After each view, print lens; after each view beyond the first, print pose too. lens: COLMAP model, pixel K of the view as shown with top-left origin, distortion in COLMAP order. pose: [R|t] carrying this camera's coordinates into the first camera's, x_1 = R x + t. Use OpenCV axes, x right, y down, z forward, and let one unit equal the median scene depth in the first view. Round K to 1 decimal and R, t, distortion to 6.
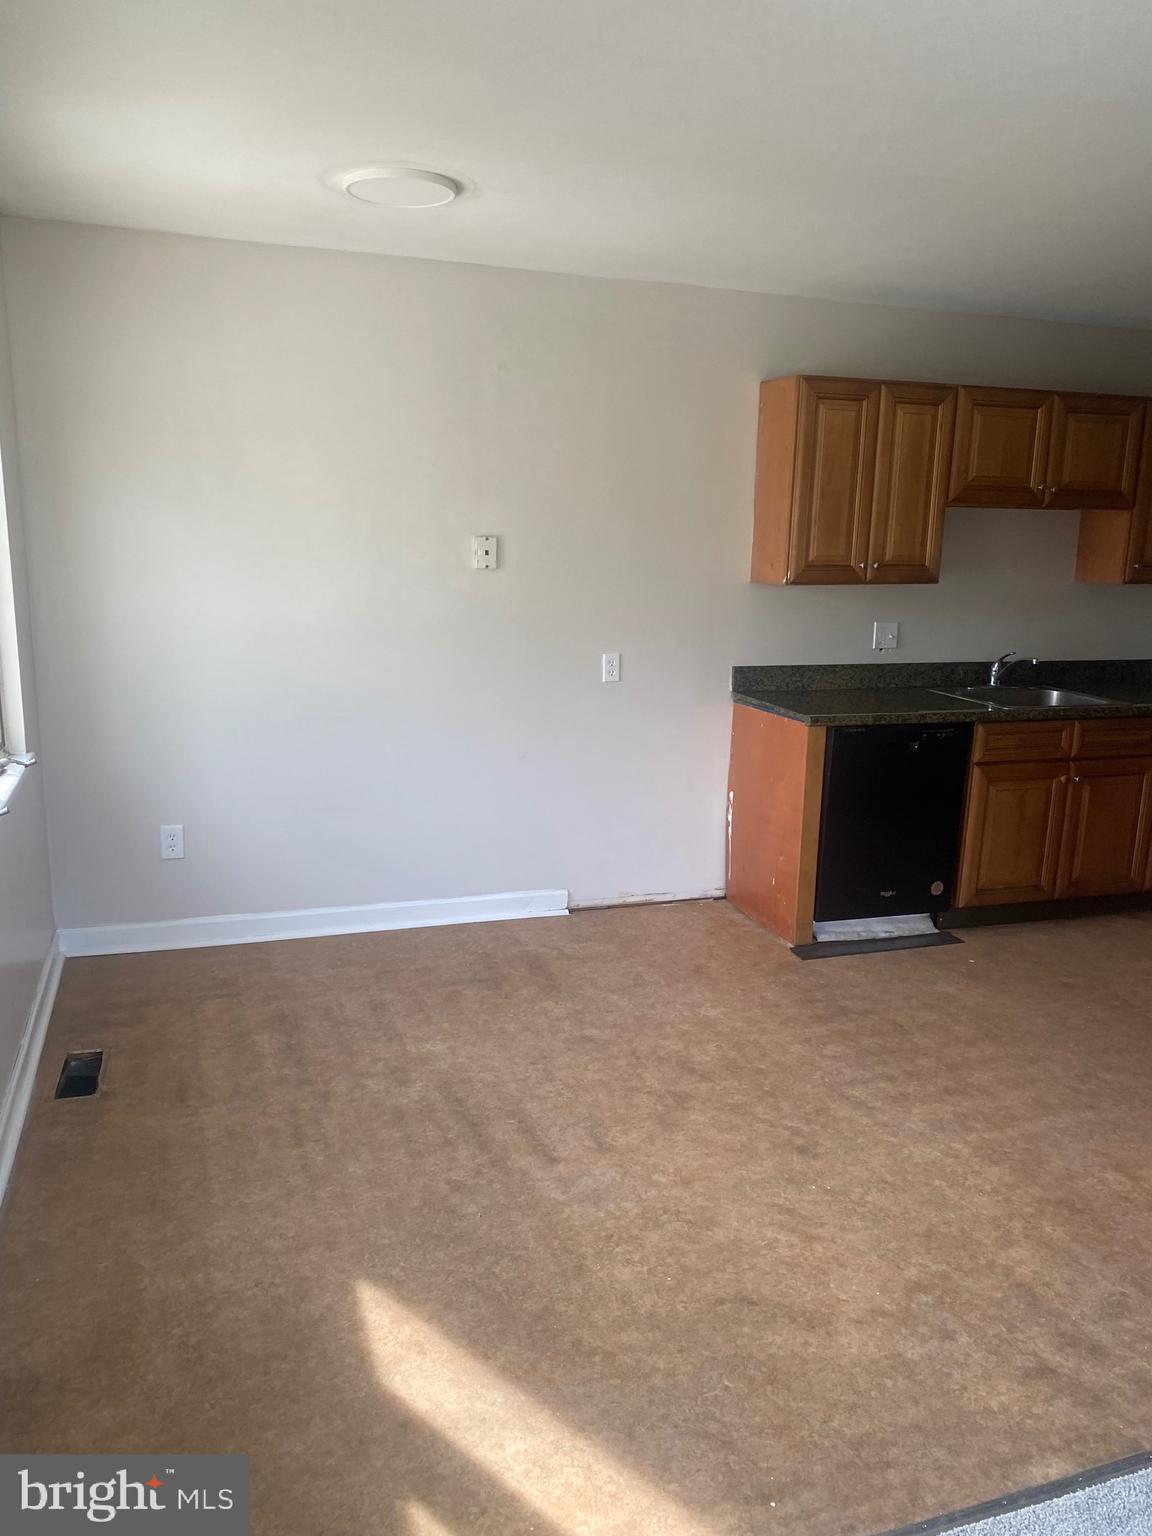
lens RADIAL K [[1164.2, 0, 572.6], [0, 1164.2, 769.4], [0, 0, 1]] dist [0.021909, -0.028518]
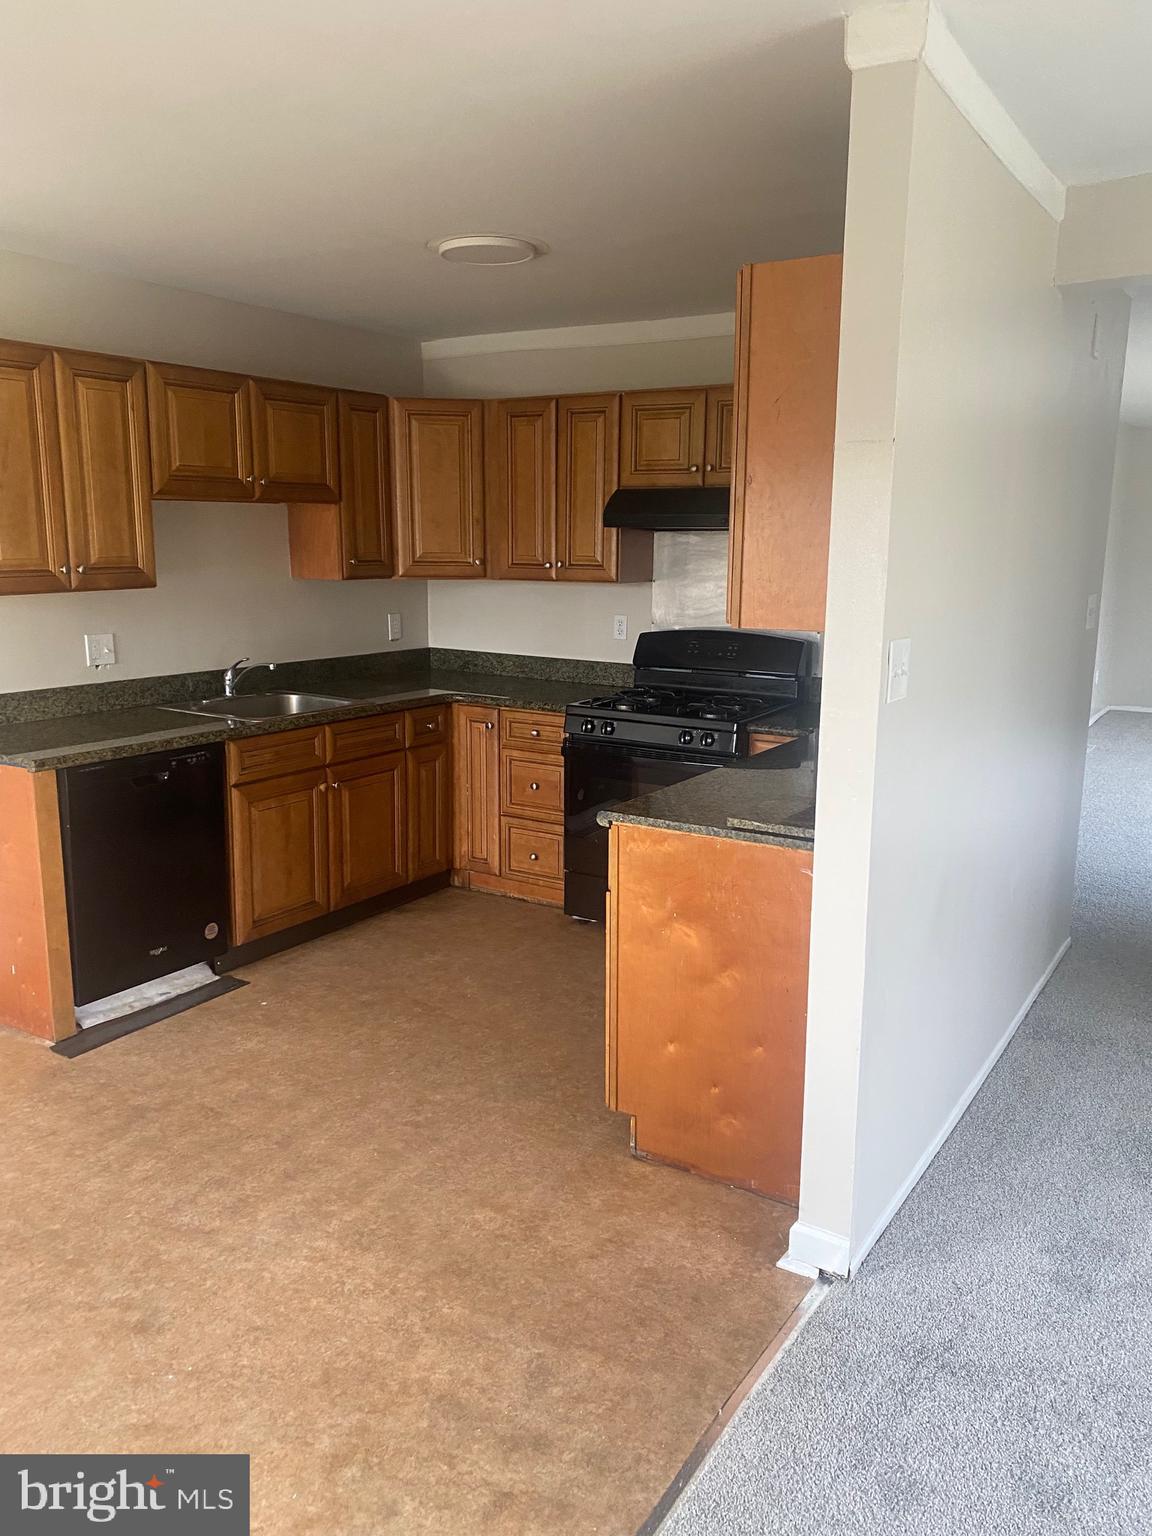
lens RADIAL K [[1164.2, 0, 576.6], [0, 1164.2, 767.4], [0, 0, 1]] dist [0.021909, -0.028518]
pose [[0.770207, -0.139897, 0.622262, -0.008208], [0.137124, 0.989153, 0.052655, -0.030235], [-0.622879, 0.044772, 0.781036, 0.133199]]
